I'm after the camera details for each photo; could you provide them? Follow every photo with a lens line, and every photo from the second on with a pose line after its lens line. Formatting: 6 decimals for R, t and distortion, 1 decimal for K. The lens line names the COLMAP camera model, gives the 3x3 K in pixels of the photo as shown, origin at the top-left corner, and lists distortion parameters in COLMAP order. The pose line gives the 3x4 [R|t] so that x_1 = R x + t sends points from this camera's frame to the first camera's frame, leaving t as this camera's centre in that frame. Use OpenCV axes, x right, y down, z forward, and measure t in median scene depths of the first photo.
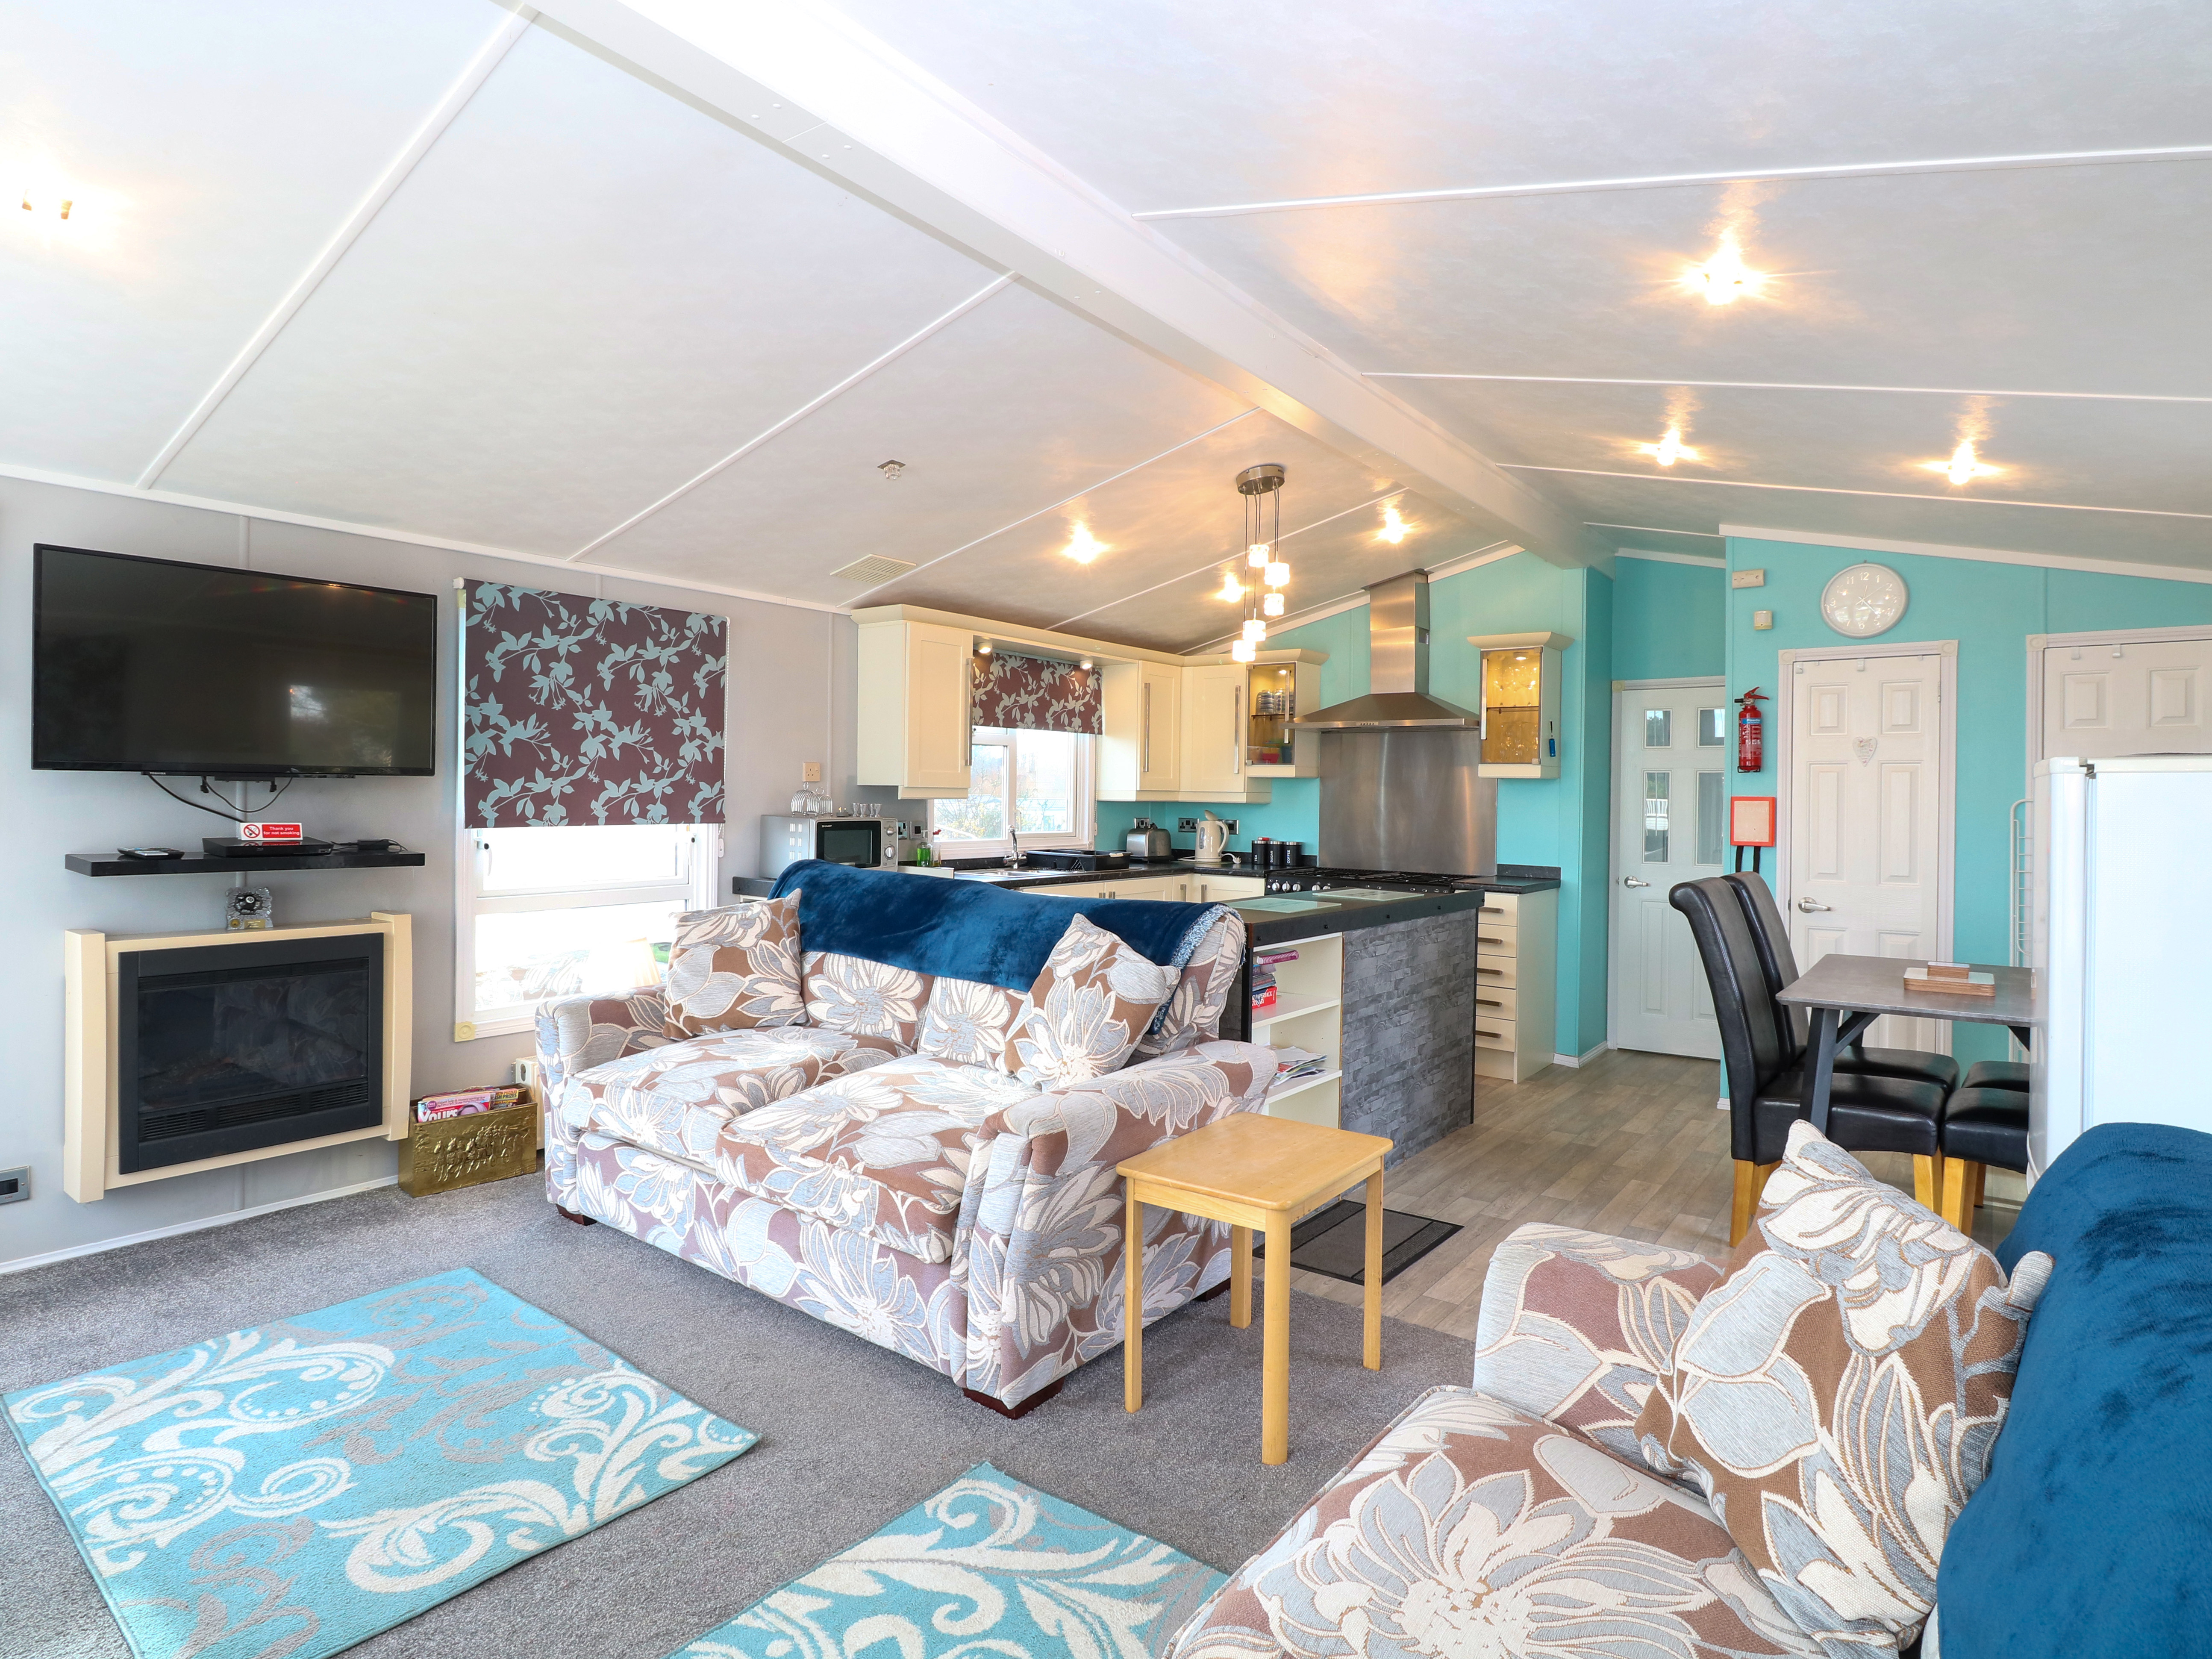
lens RADIAL K [[1184.2, 0, 1103.6], [0, 1184.2, 806.4], [0, 0, 1]] dist [0.001163, -0.015777]
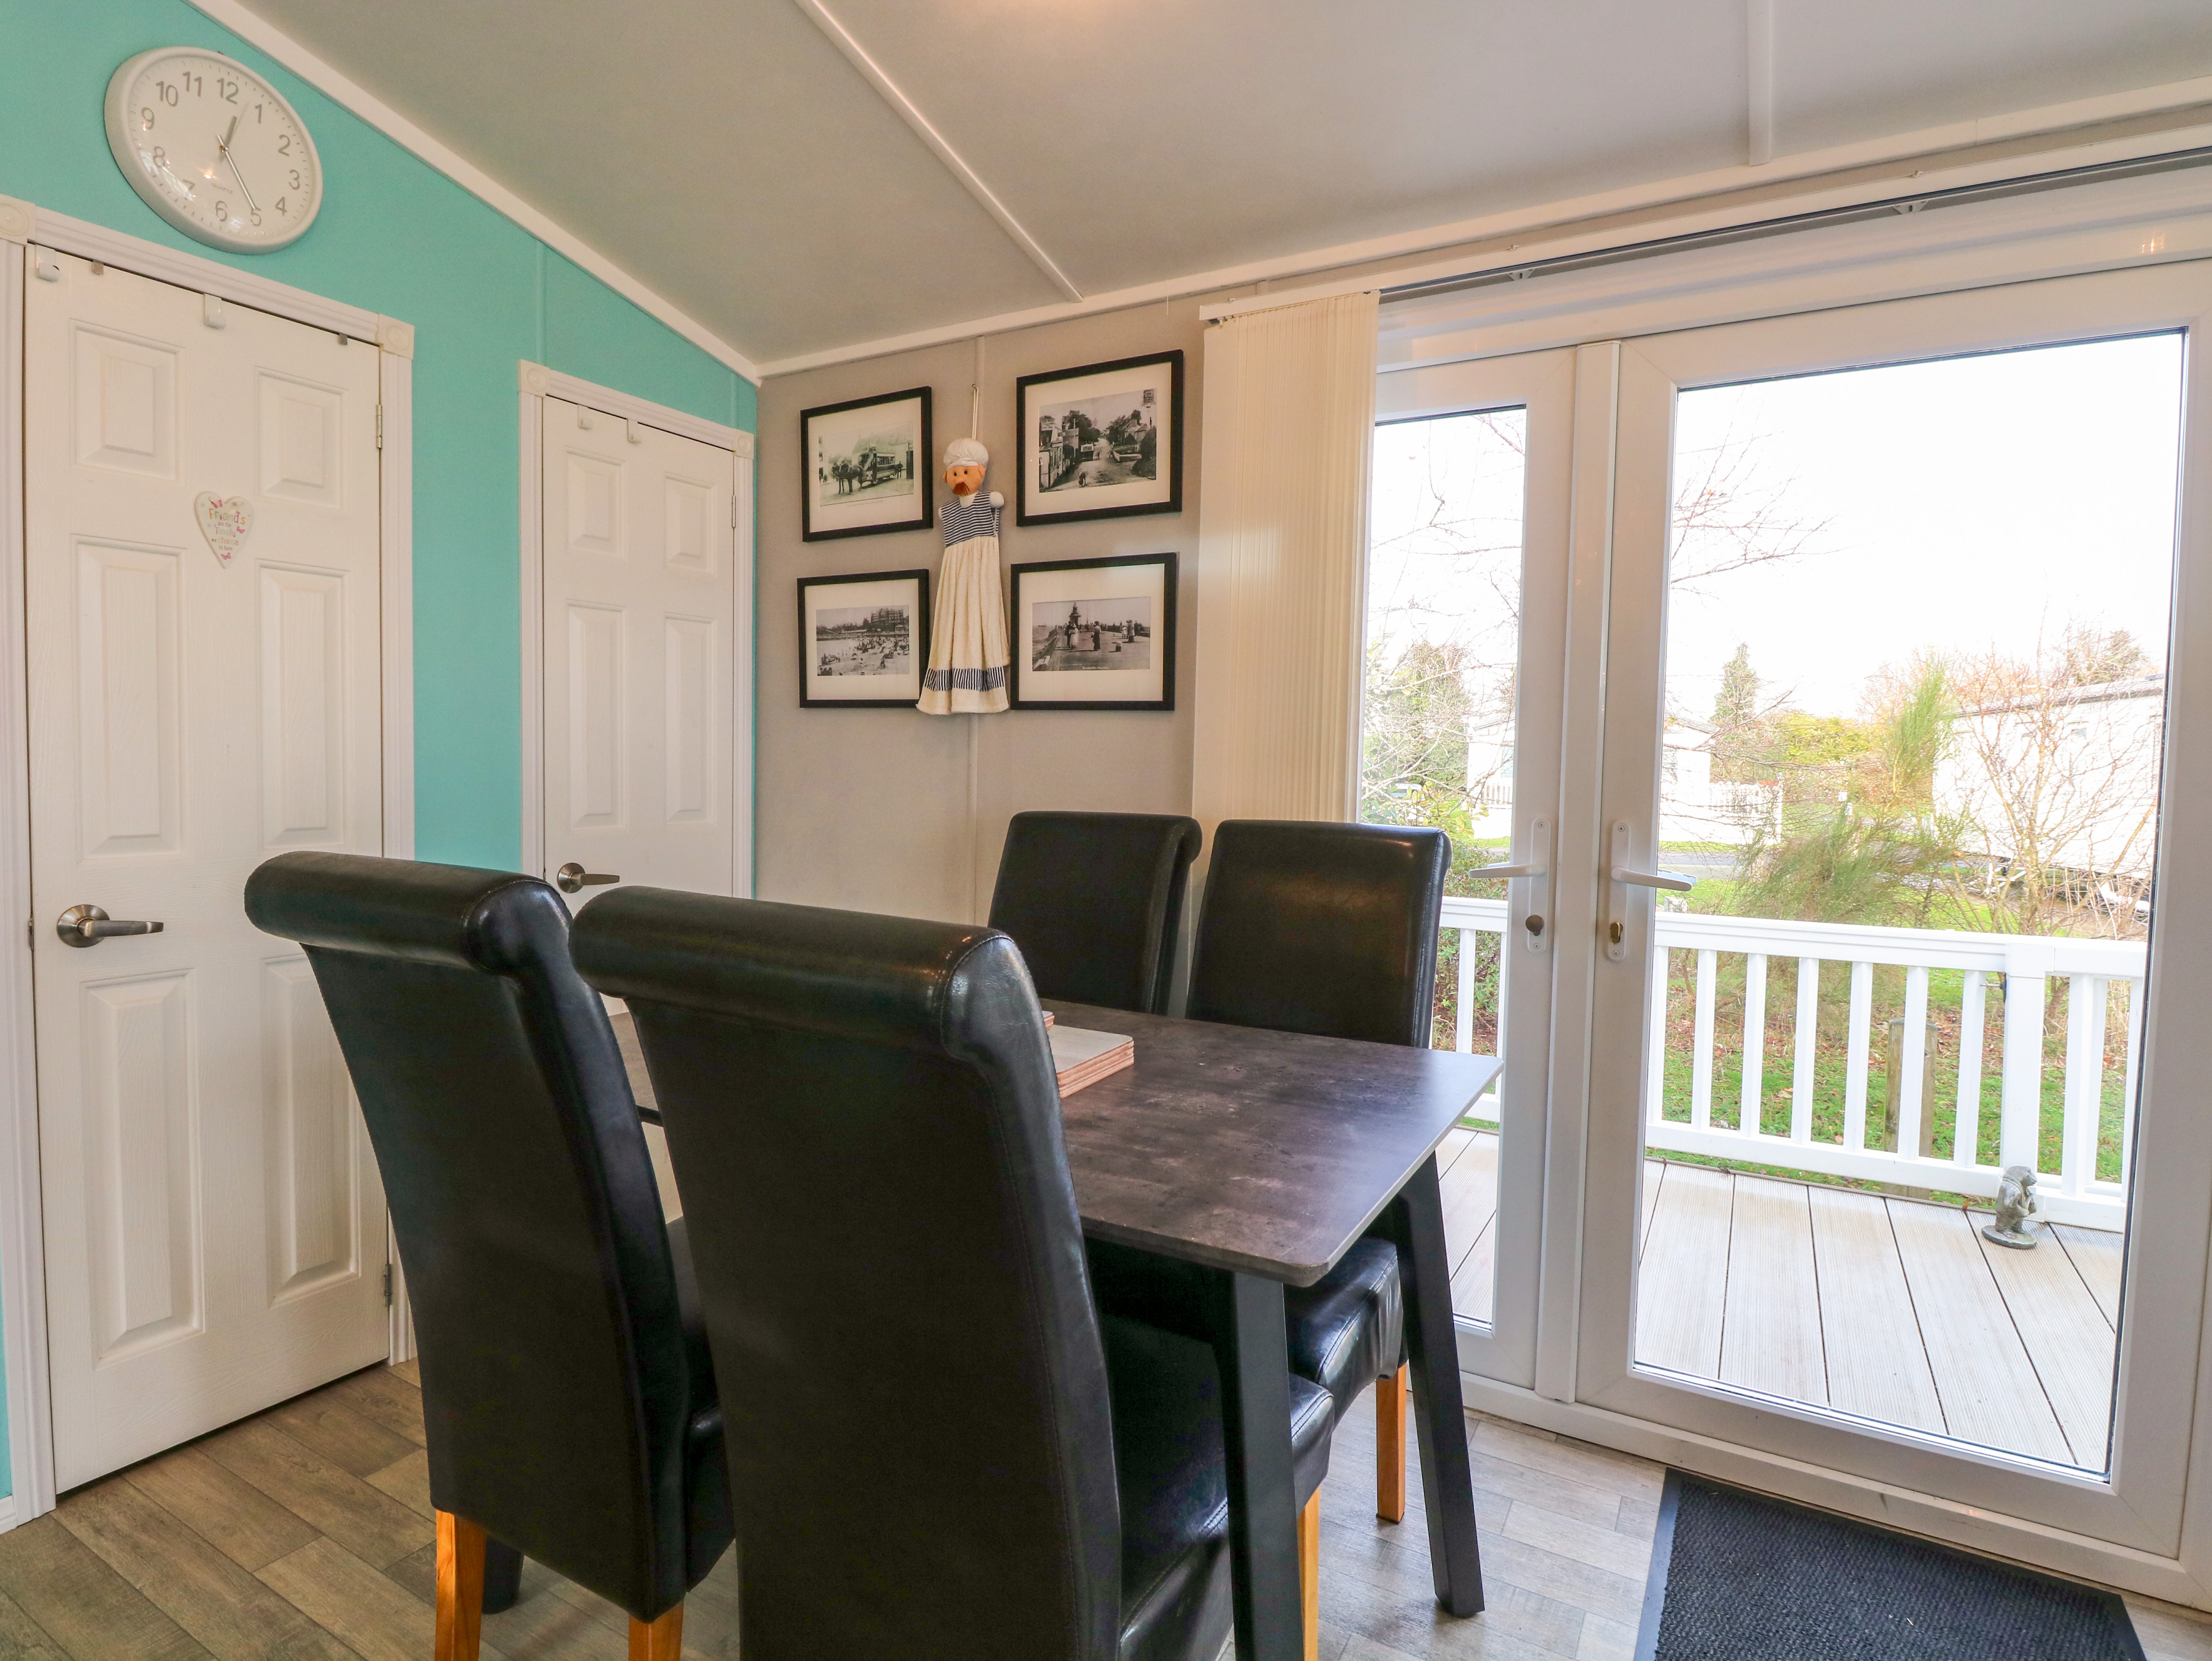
lens RADIAL K [[1154.2, 0, 1111.2], [0, 1154.2, 808.1], [0, 0, 1]] dist [0.003311, -0.014168]
pose [[-0.130069, -0.058027, 0.989805, 0.257083], [-0.015495, 0.998283, 0.056488, 0.027500], [-0.991384, -0.007990, -0.130745, 0.935334]]
